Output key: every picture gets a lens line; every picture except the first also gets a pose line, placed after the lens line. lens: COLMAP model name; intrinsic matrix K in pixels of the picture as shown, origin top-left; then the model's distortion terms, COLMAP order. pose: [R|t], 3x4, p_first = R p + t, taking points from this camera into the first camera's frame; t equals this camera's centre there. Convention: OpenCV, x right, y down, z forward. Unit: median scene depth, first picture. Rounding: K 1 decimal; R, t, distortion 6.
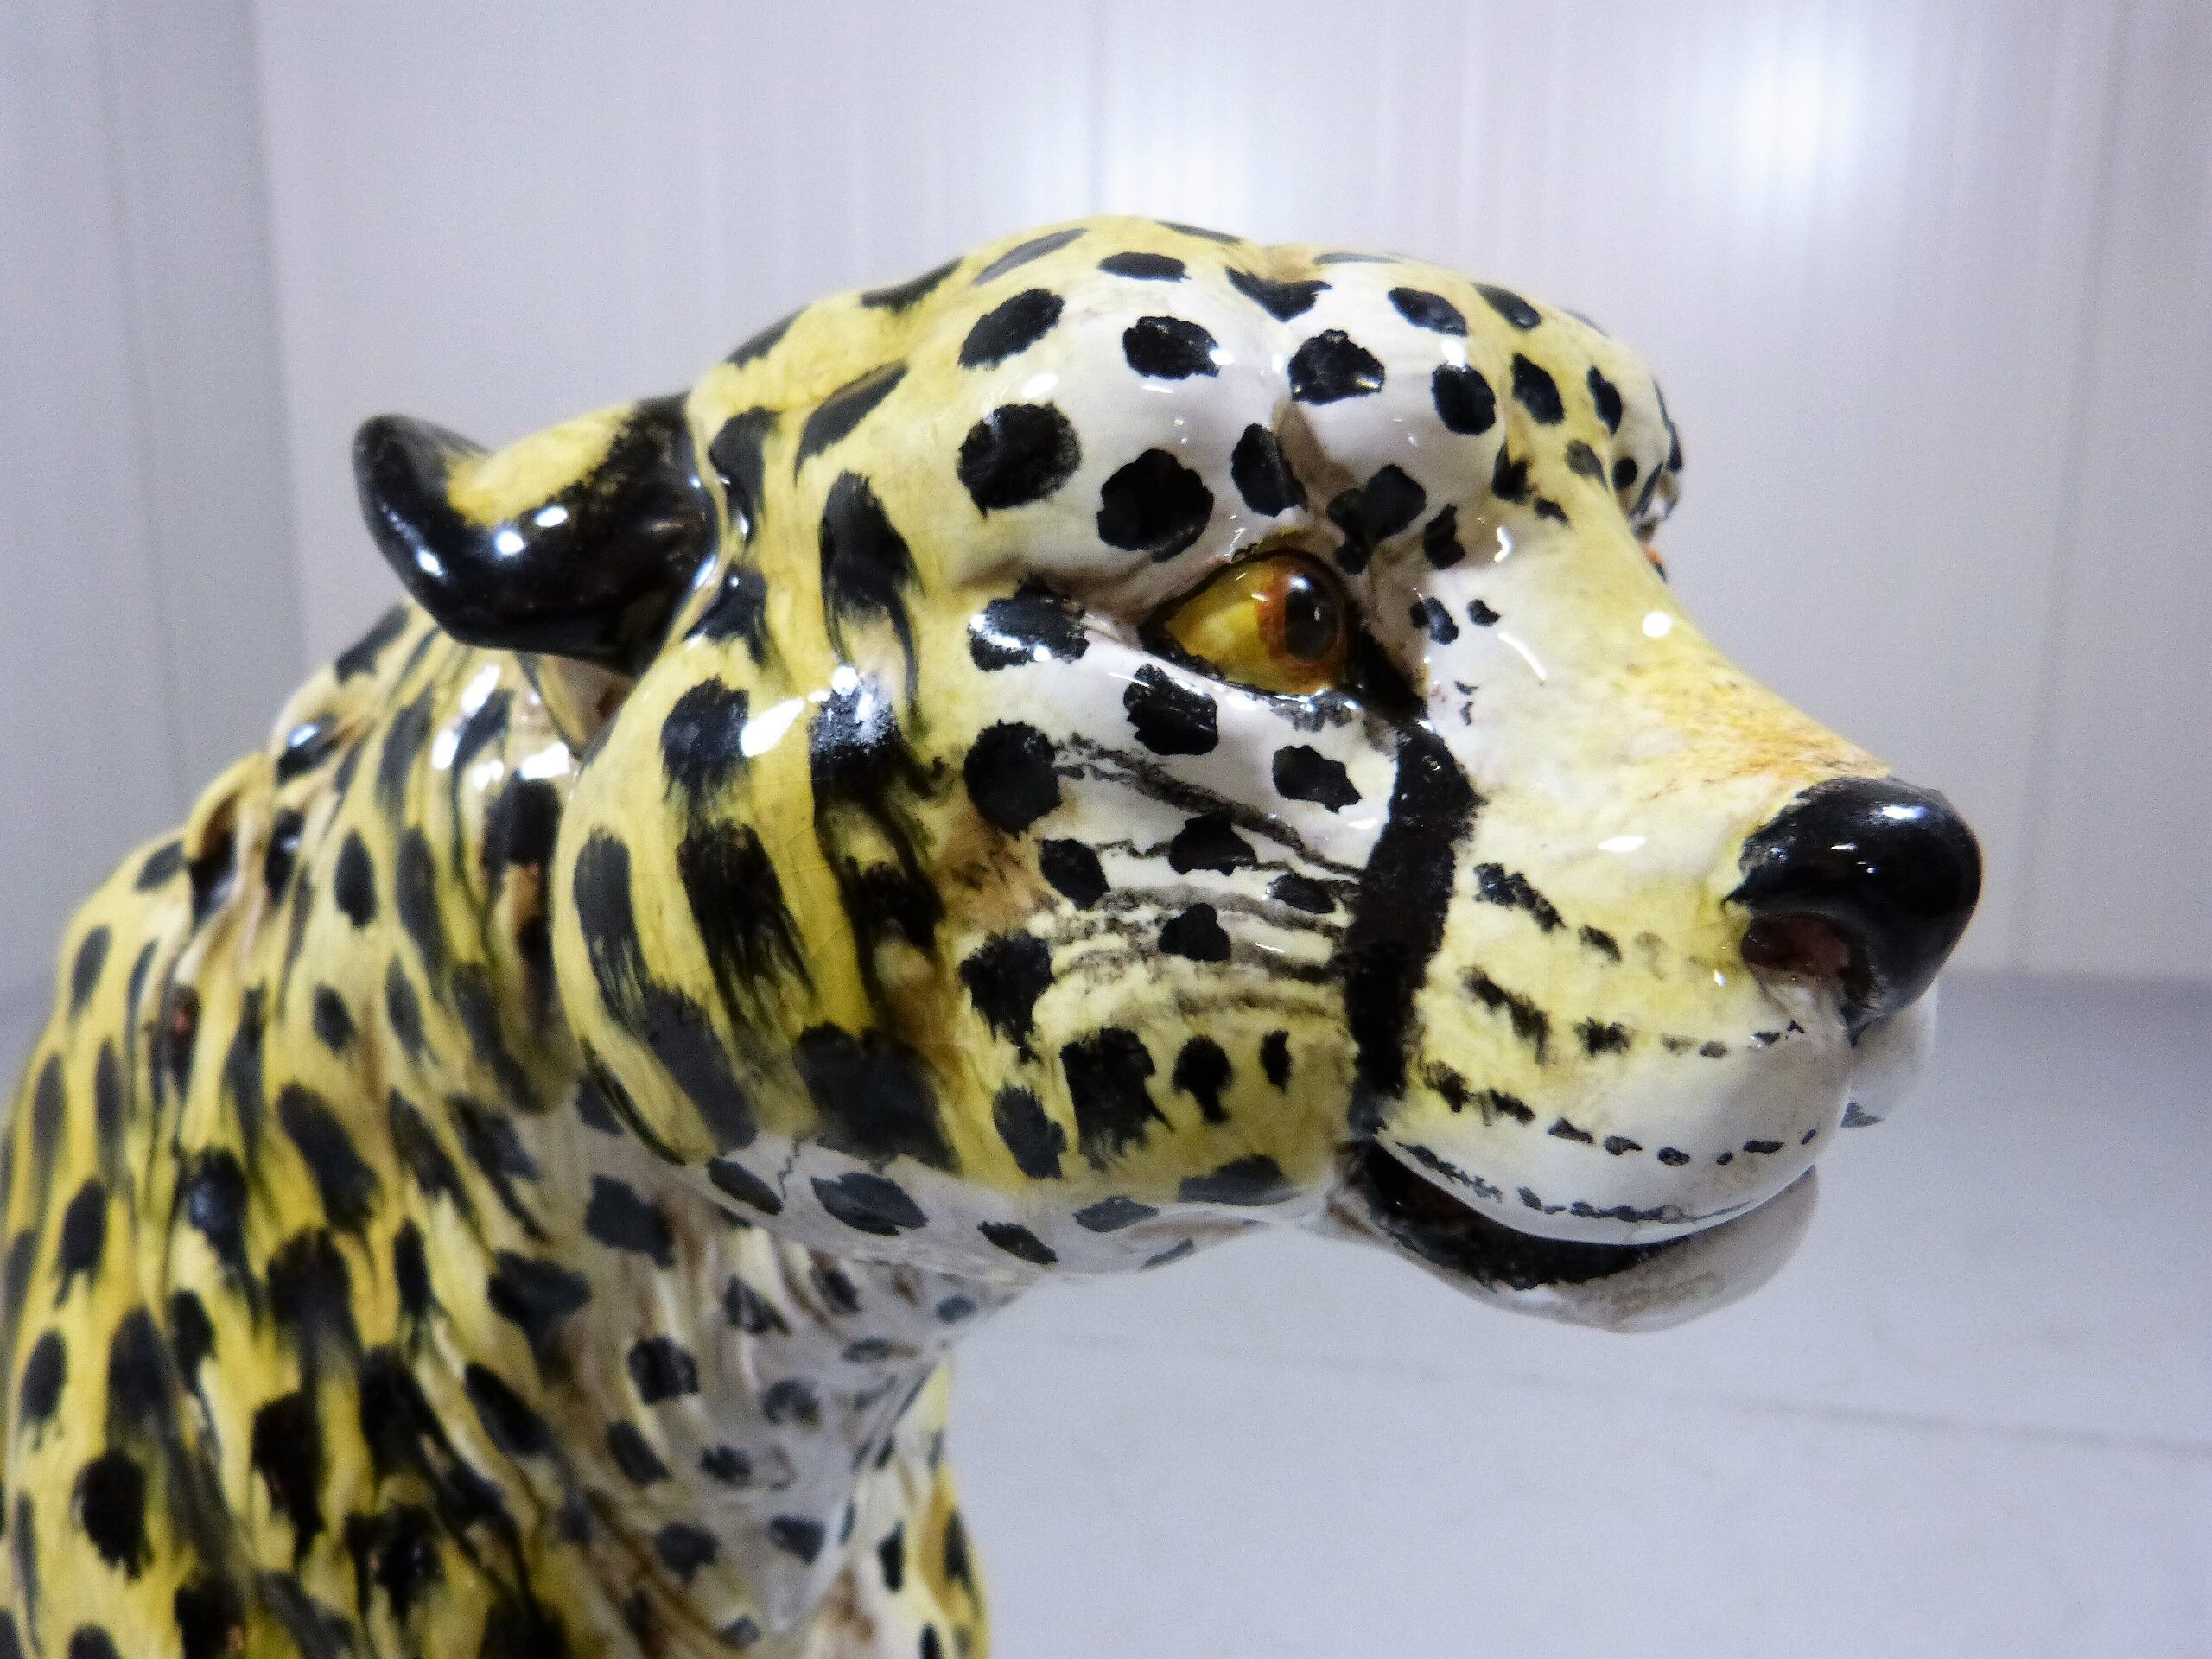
lens RADIAL K [[1655.6, 0, 1100.4], [0, 1655.6, 820.7], [0, 0, 1]] dist [-0.039691, 0.010236]
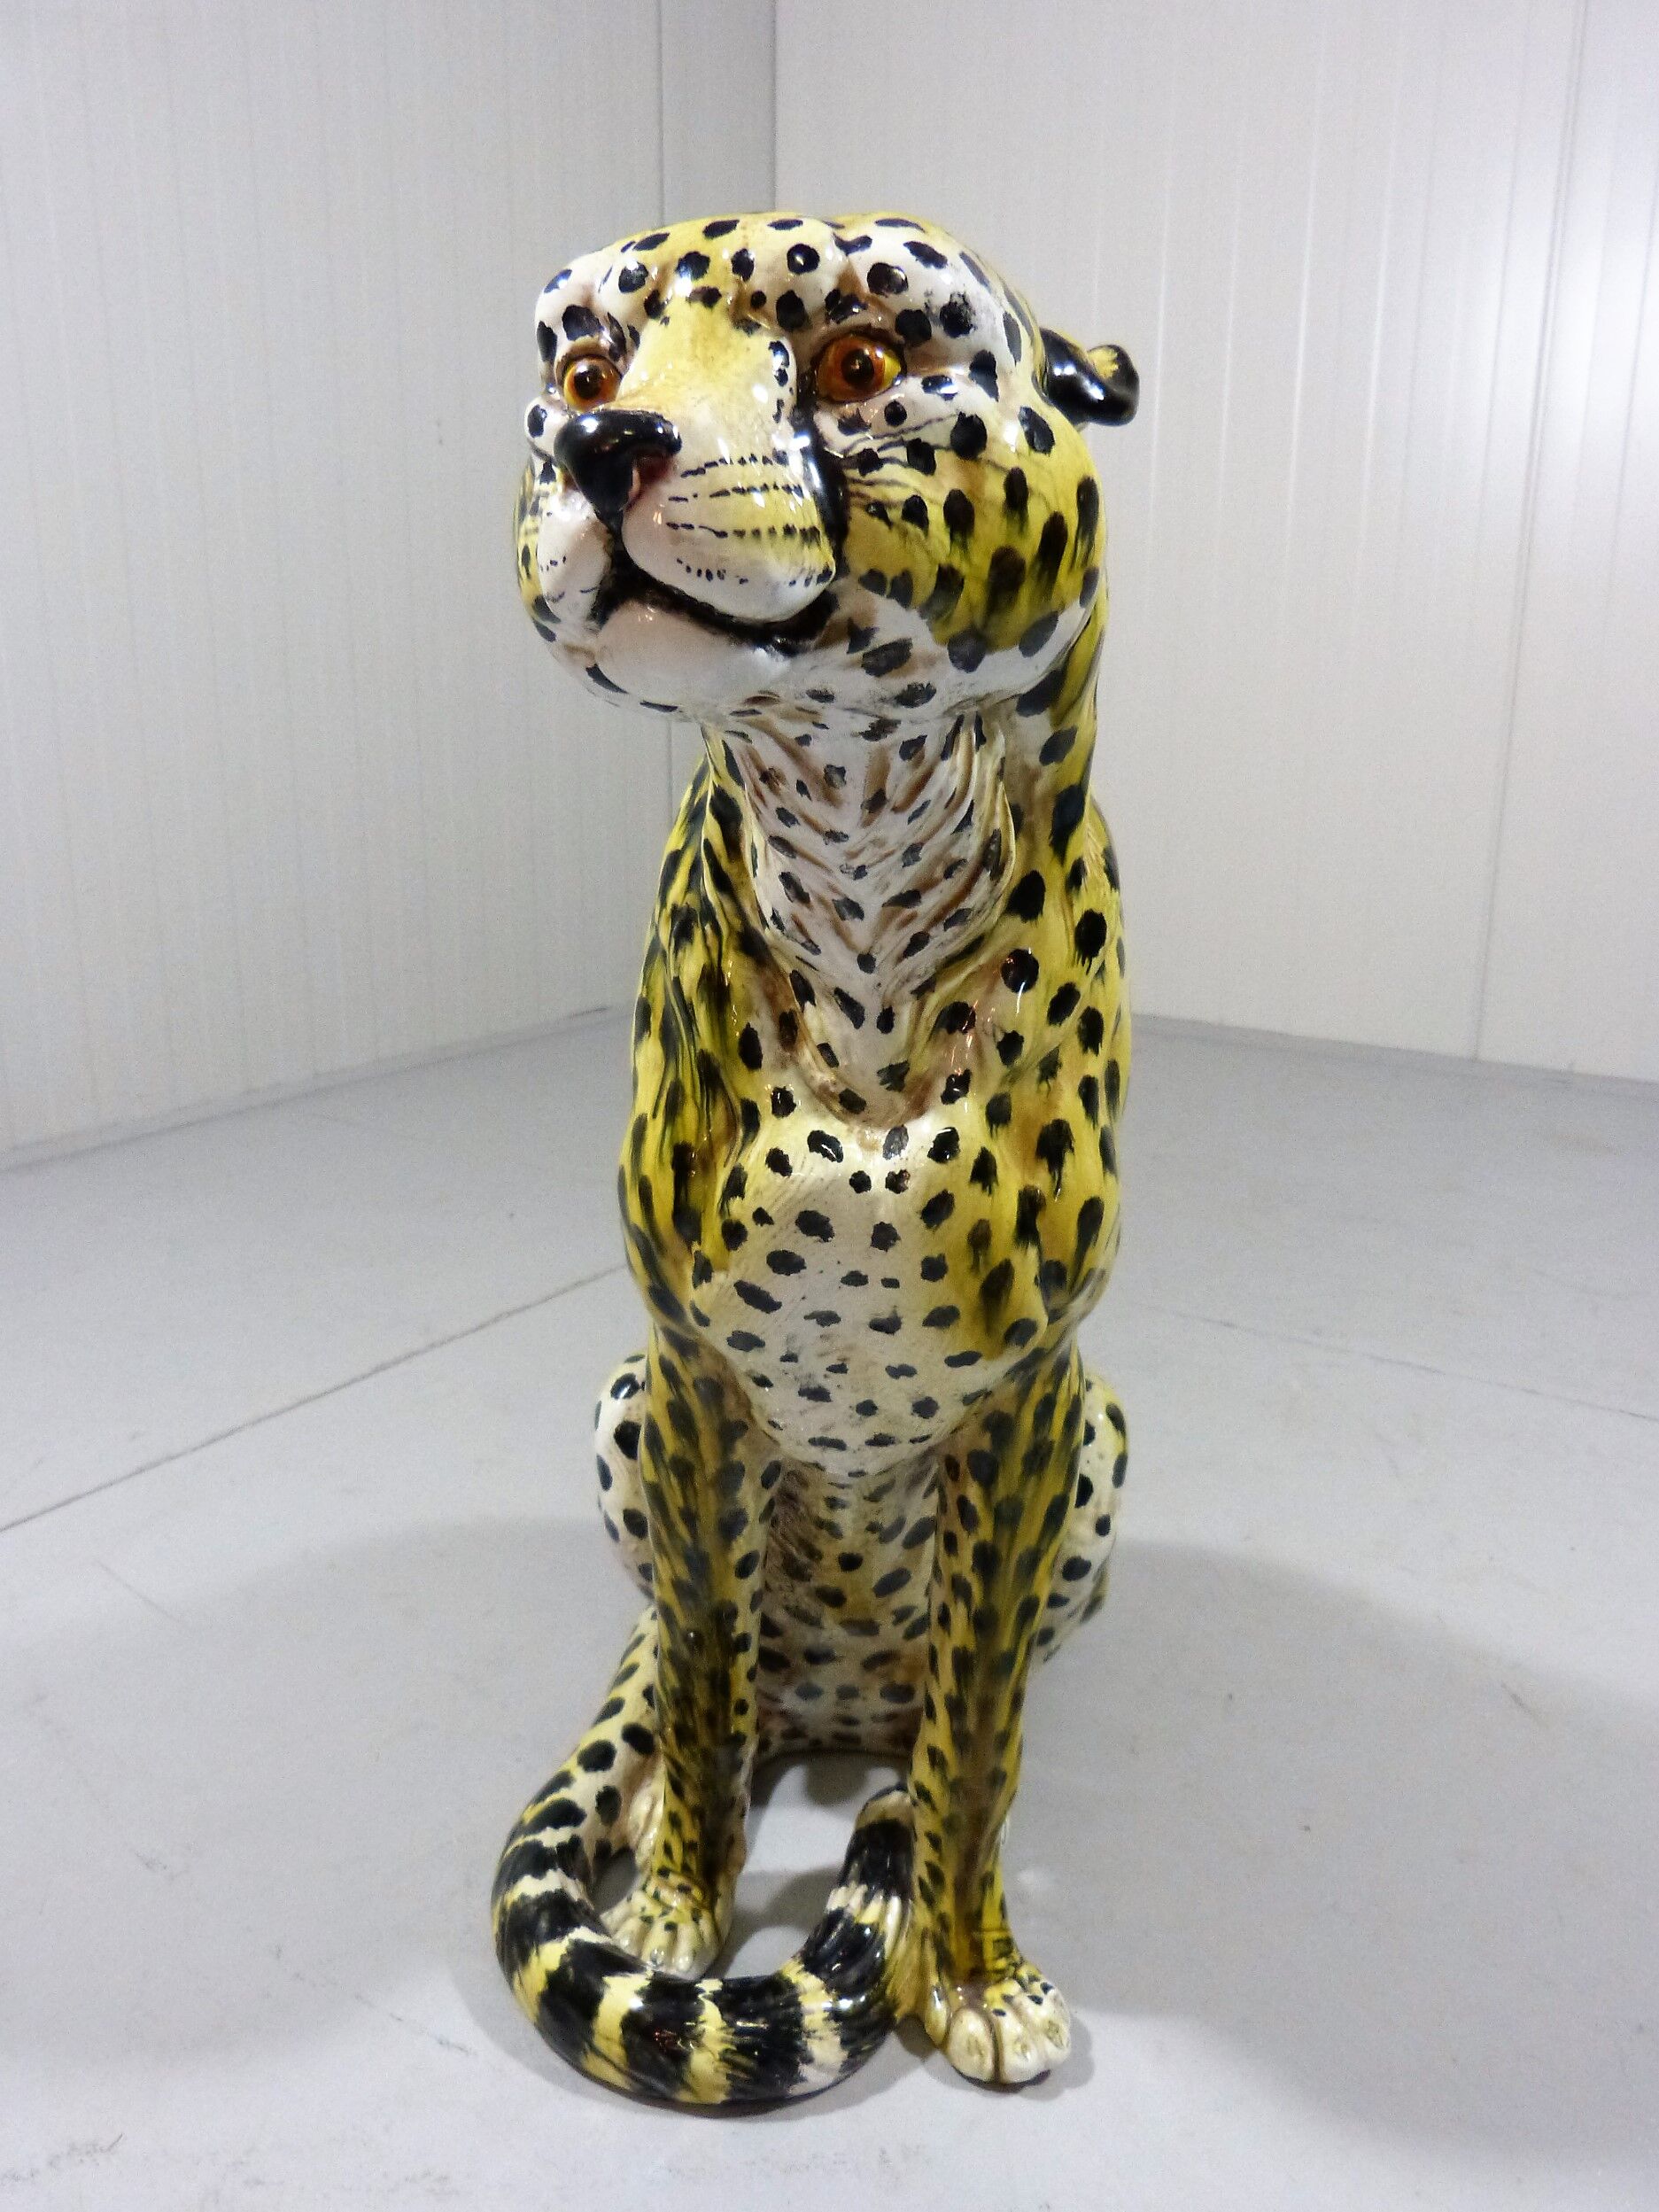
lens RADIAL K [[1692.1, 0, 829.5], [0, 1692.1, 1106.0], [0, 0, 1]] dist [-0.038058, 0.011025]
pose [[0.444599, 0.221769, -0.867842, 2.673001], [-0.177170, 0.971497, 0.157492, 0.467391], [0.878033, 0.083735, 0.471218, 0.205626]]
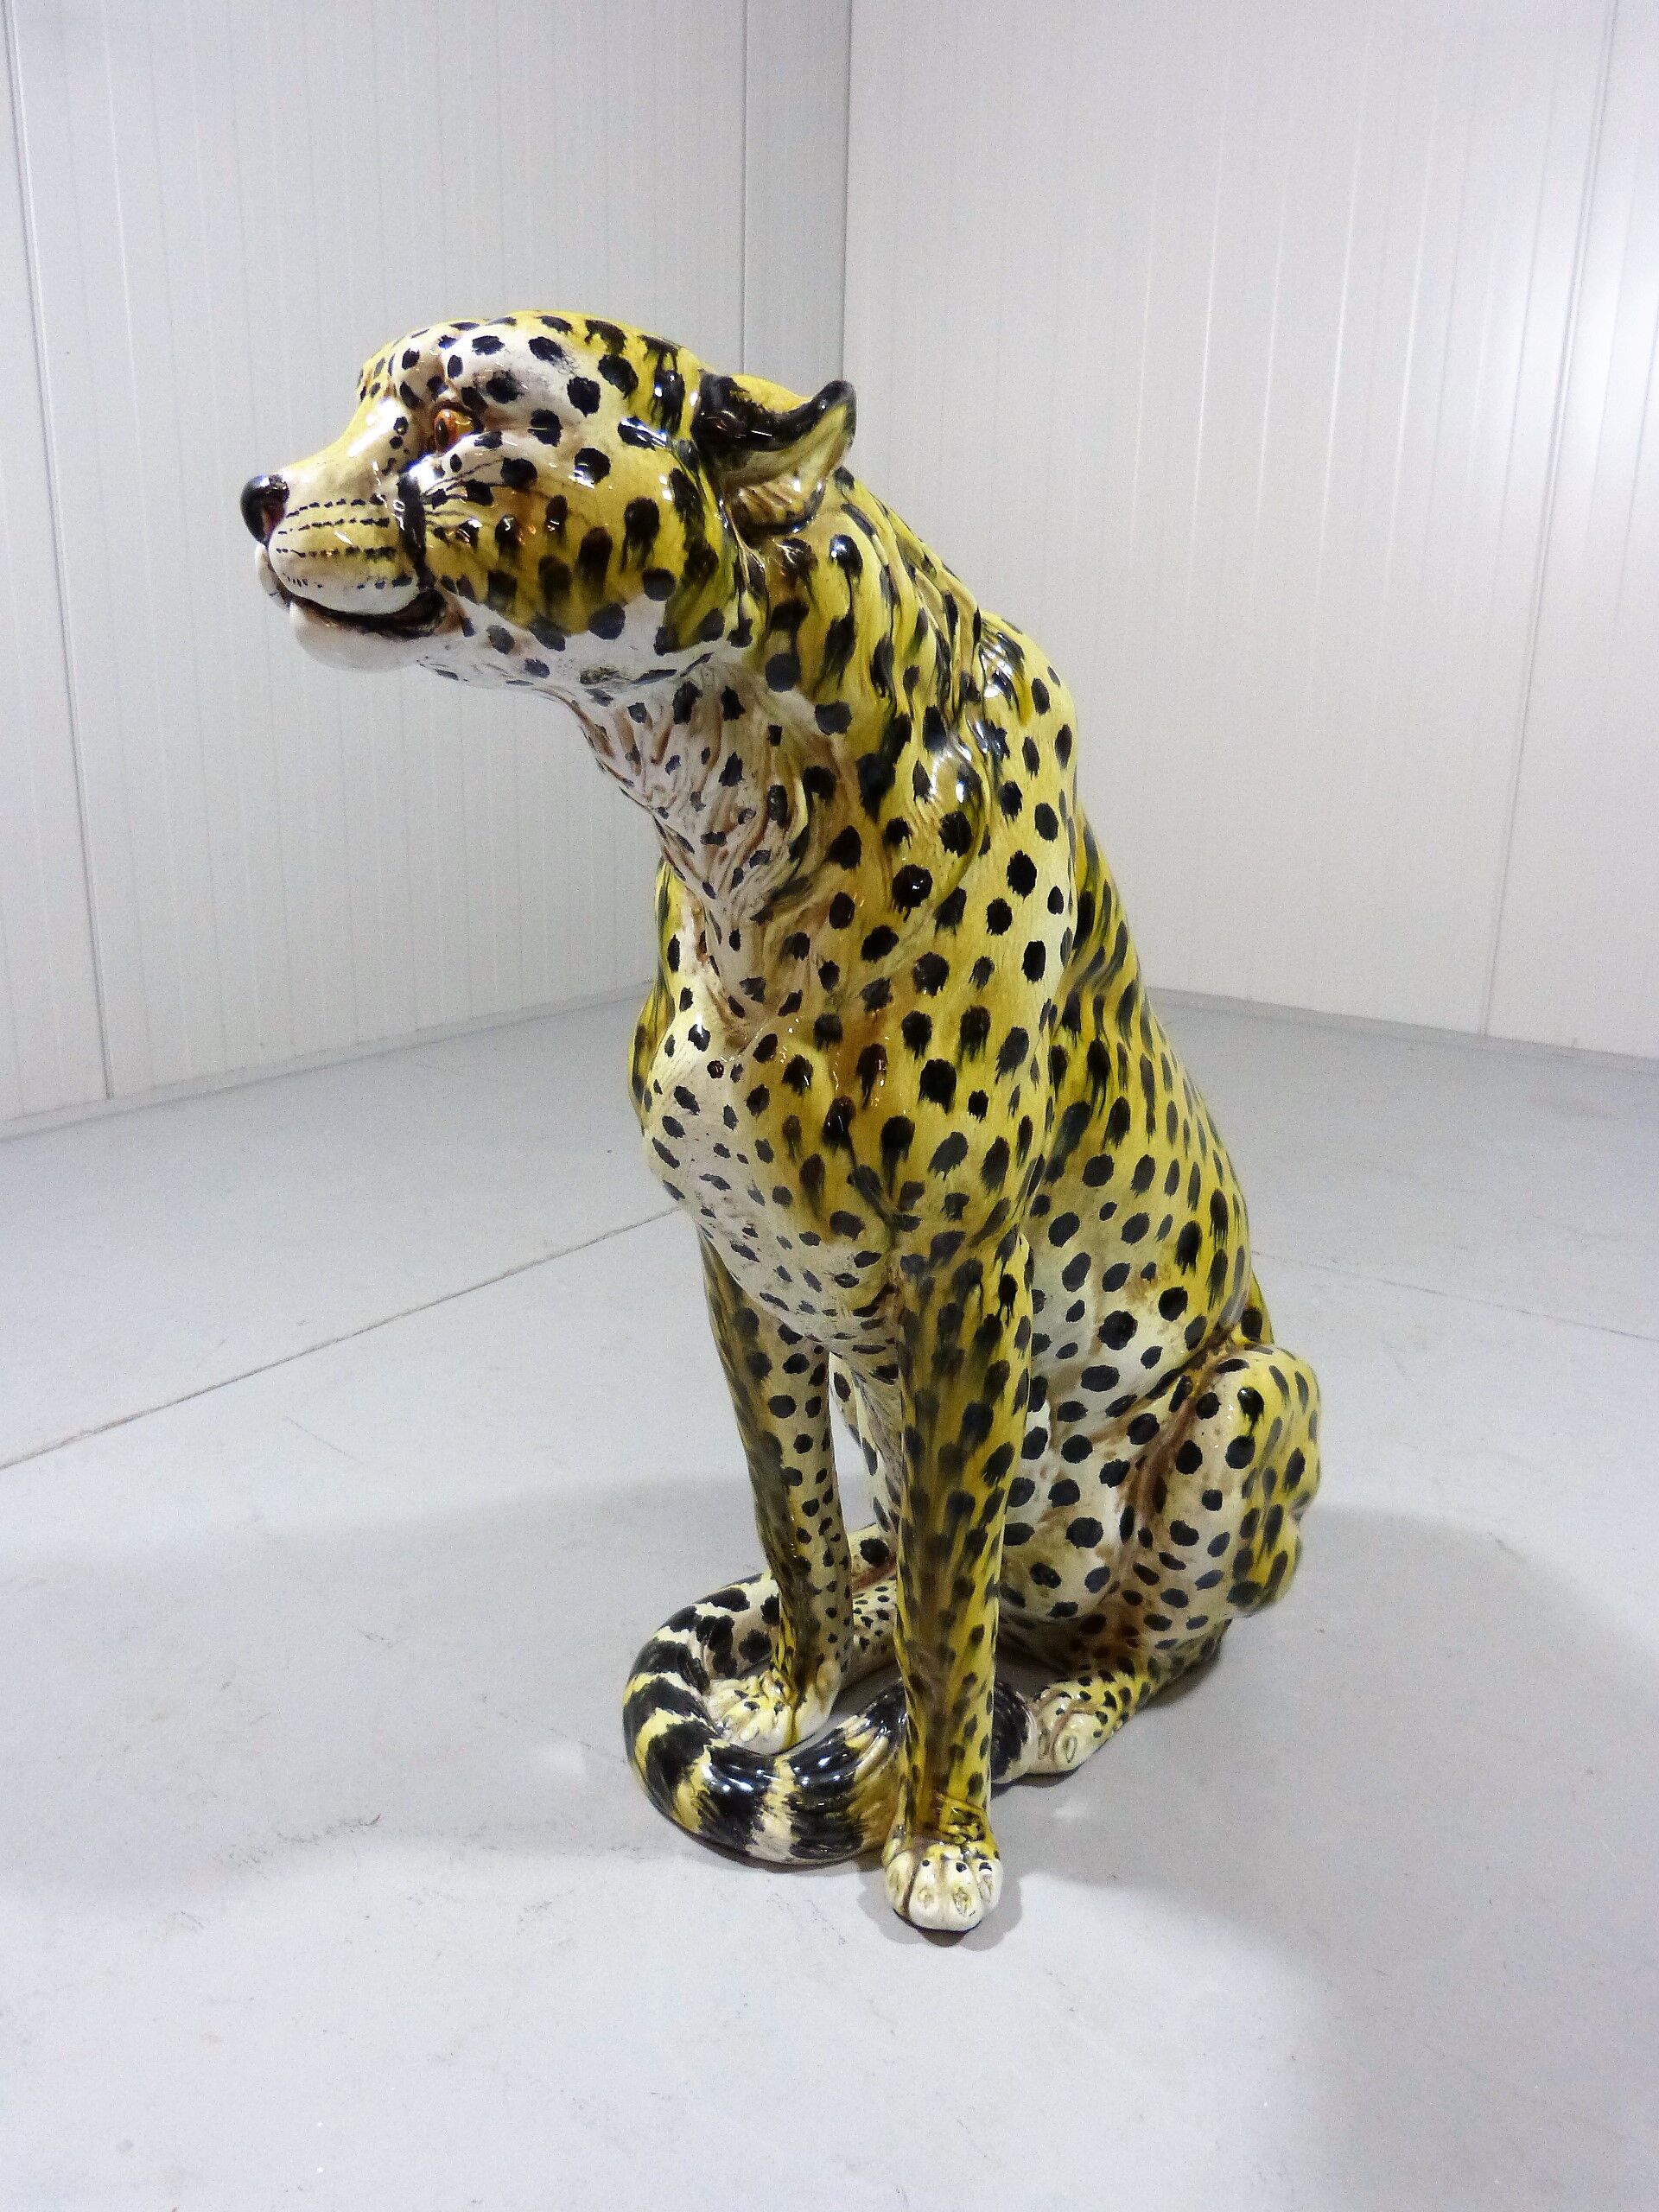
lens RADIAL K [[1655.6, 0, 837.6], [0, 1655.6, 1114.1], [0, 0, 1]] dist [-0.039691, 0.010236]
pose [[-0.140908, 0.252408, -0.957306, 3.731969], [-0.210047, 0.937318, 0.278055, 0.024813], [0.967484, 0.240260, -0.079058, 2.586344]]
